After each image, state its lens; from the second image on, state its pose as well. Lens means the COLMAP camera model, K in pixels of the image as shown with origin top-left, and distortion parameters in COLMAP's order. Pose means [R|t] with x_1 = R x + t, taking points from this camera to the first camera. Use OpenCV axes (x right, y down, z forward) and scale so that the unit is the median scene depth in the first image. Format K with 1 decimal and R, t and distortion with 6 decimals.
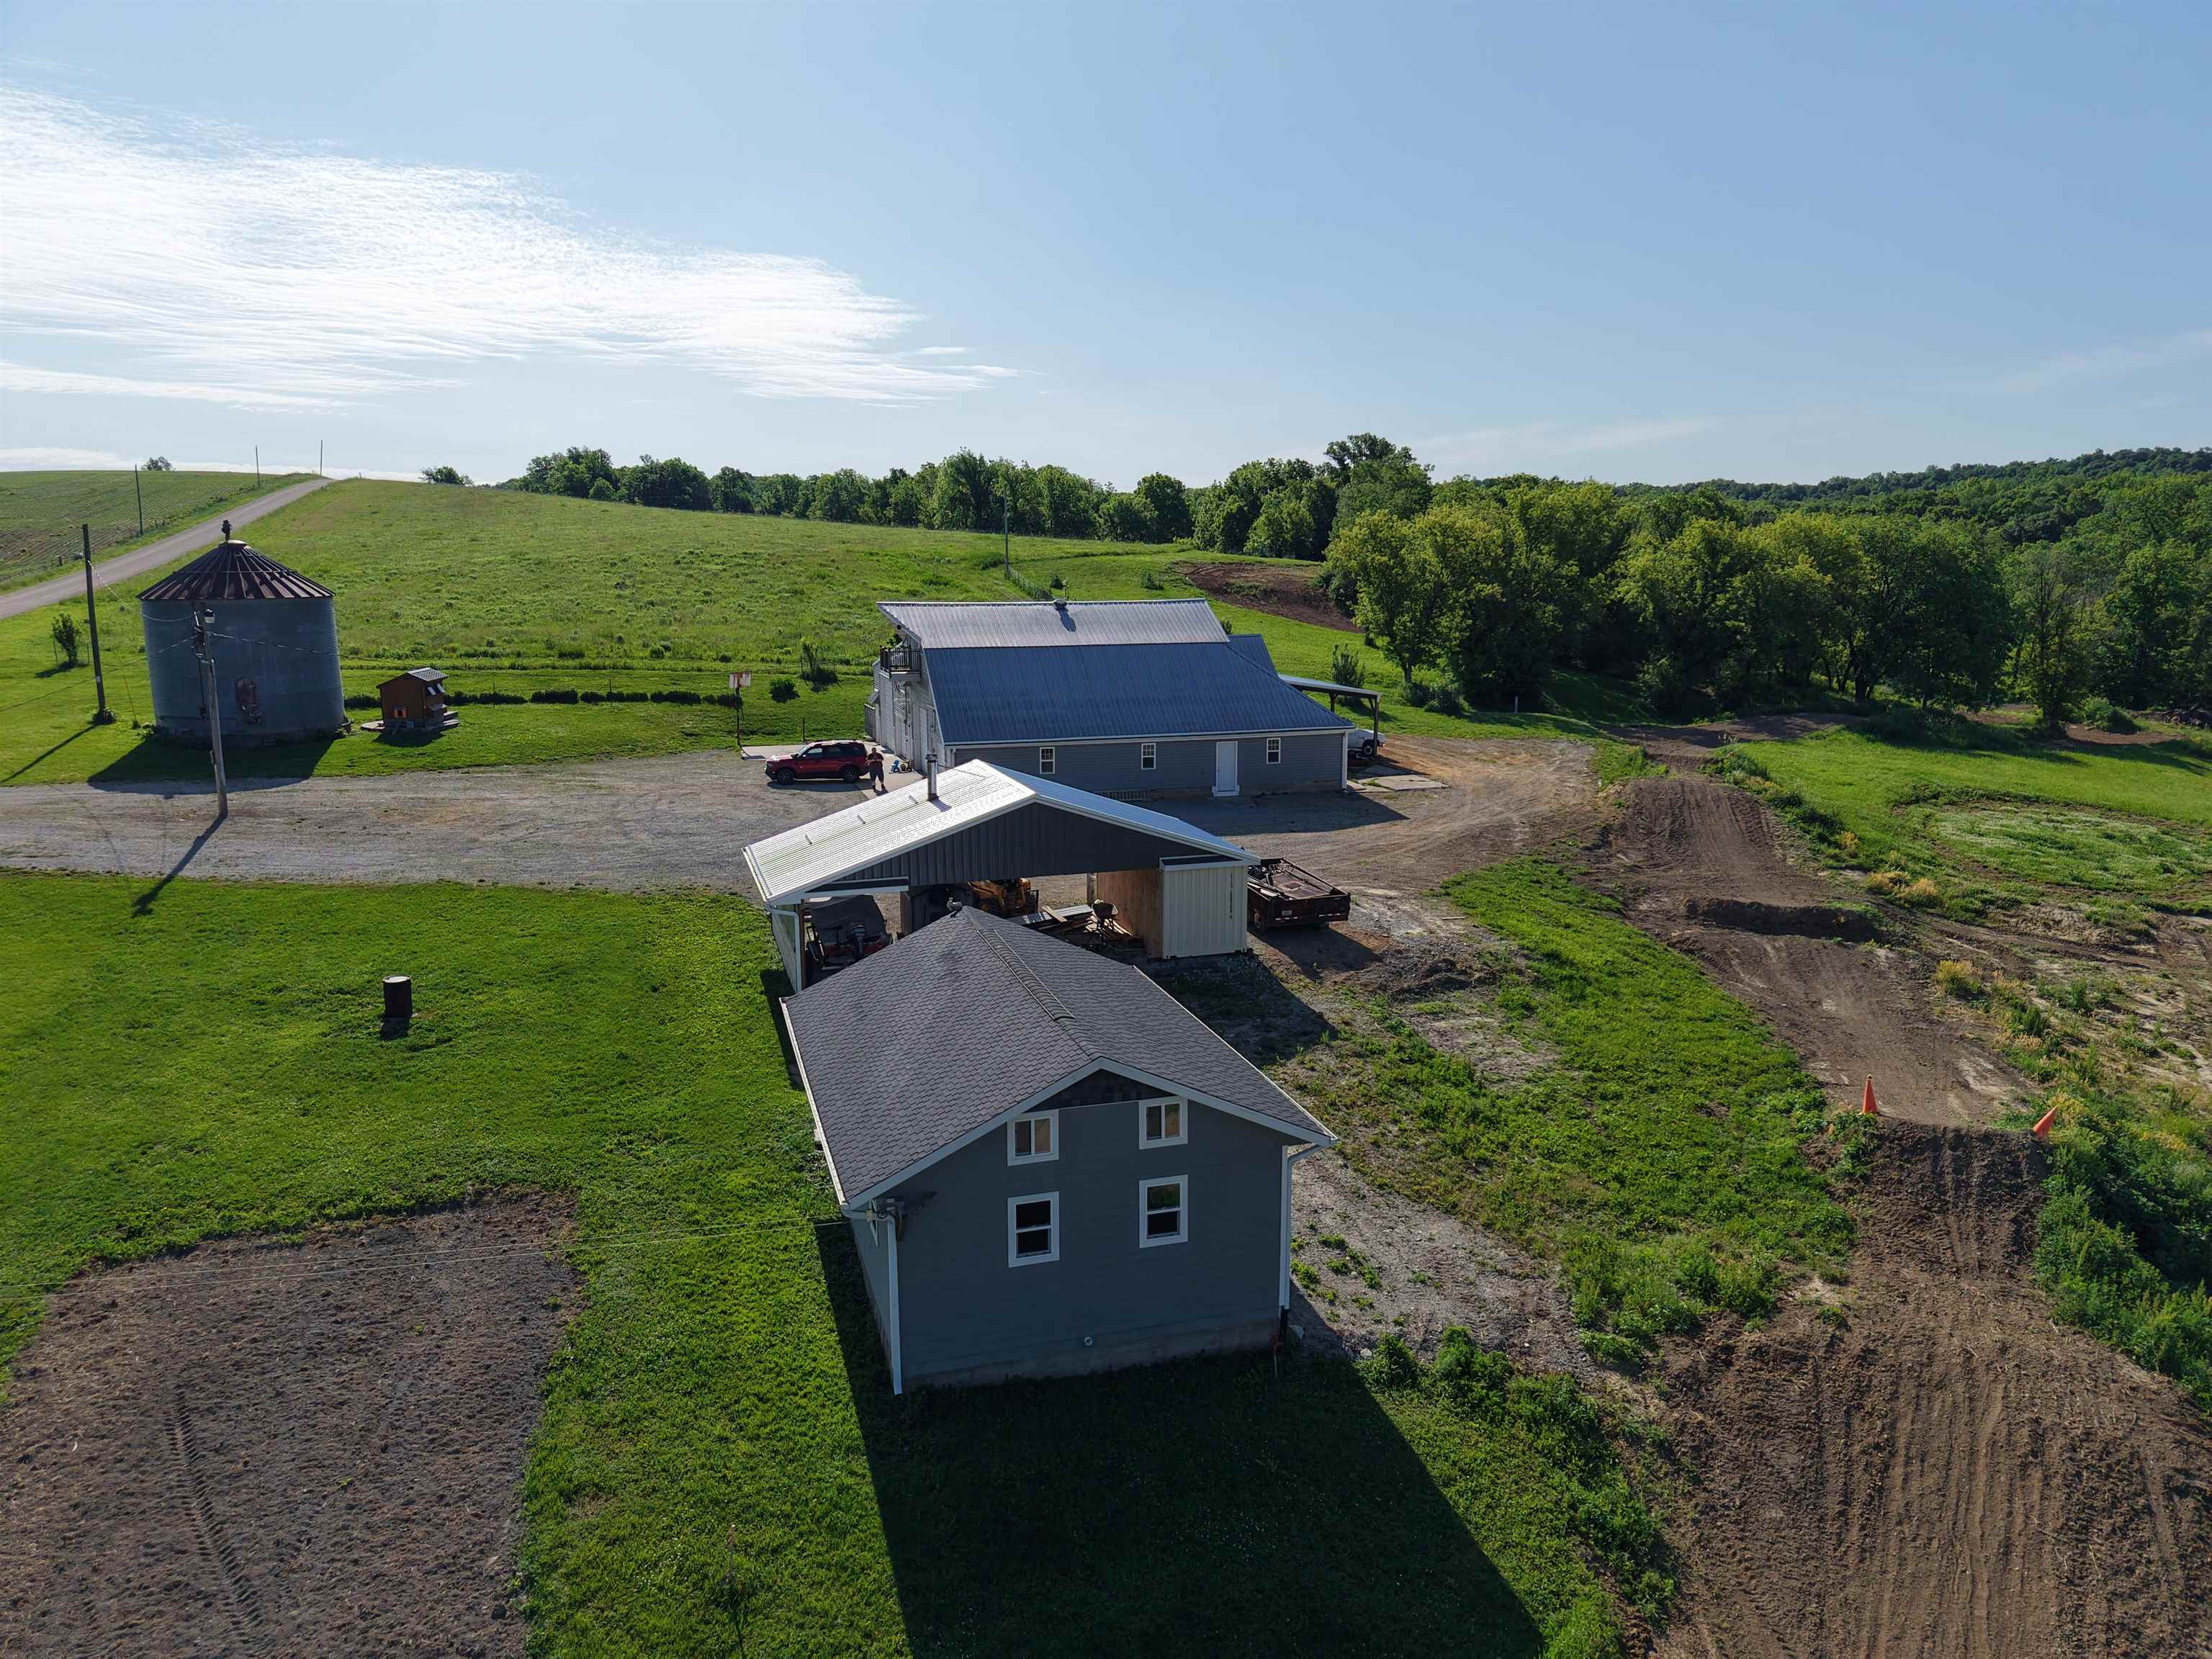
lens RADIAL K [[1453.6, 0, 1106.0], [0, 1453.6, 829.5], [0, 0, 1]] dist [-0.001348, -0.004660]
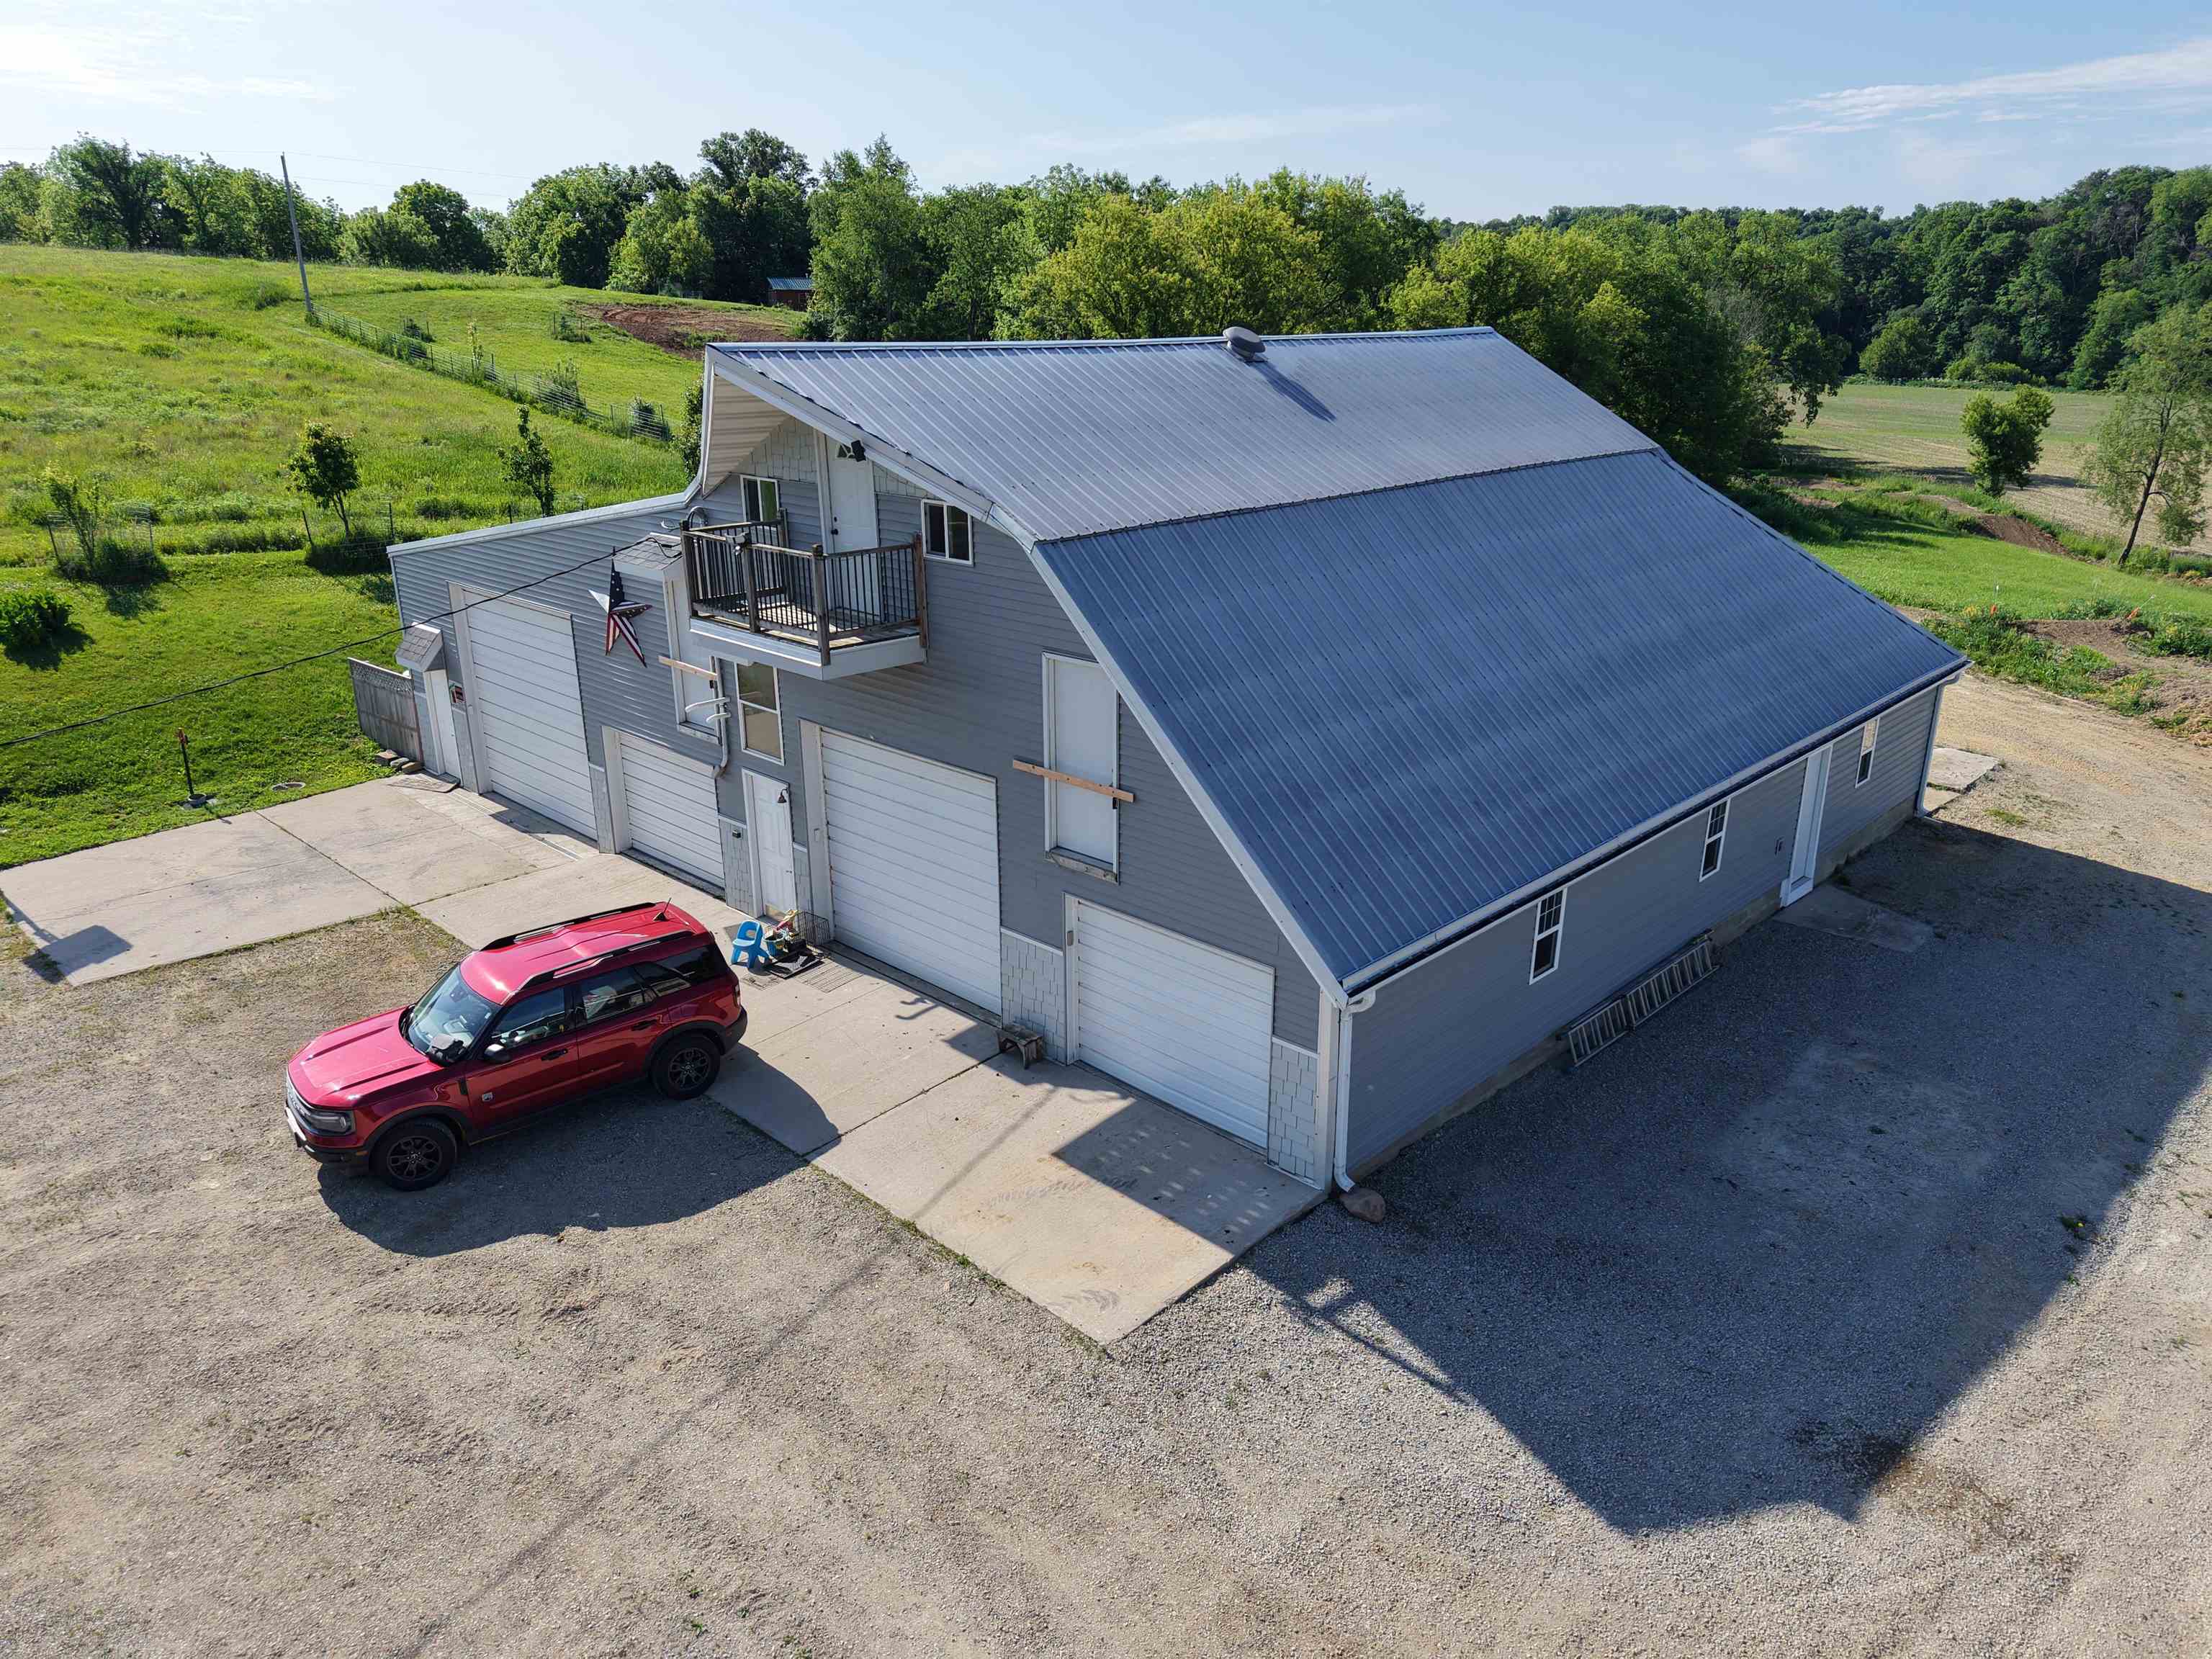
lens RADIAL K [[1453.6, 0, 1106.0], [0, 1453.6, 829.5], [0, 0, 1]] dist [-0.001348, -0.004660]
pose [[0.872924, -0.159561, 0.461026, -0.053018], [0.086932, 0.980752, 0.174838, -0.027700], [-0.480049, -0.112542, 0.869993, 0.181611]]
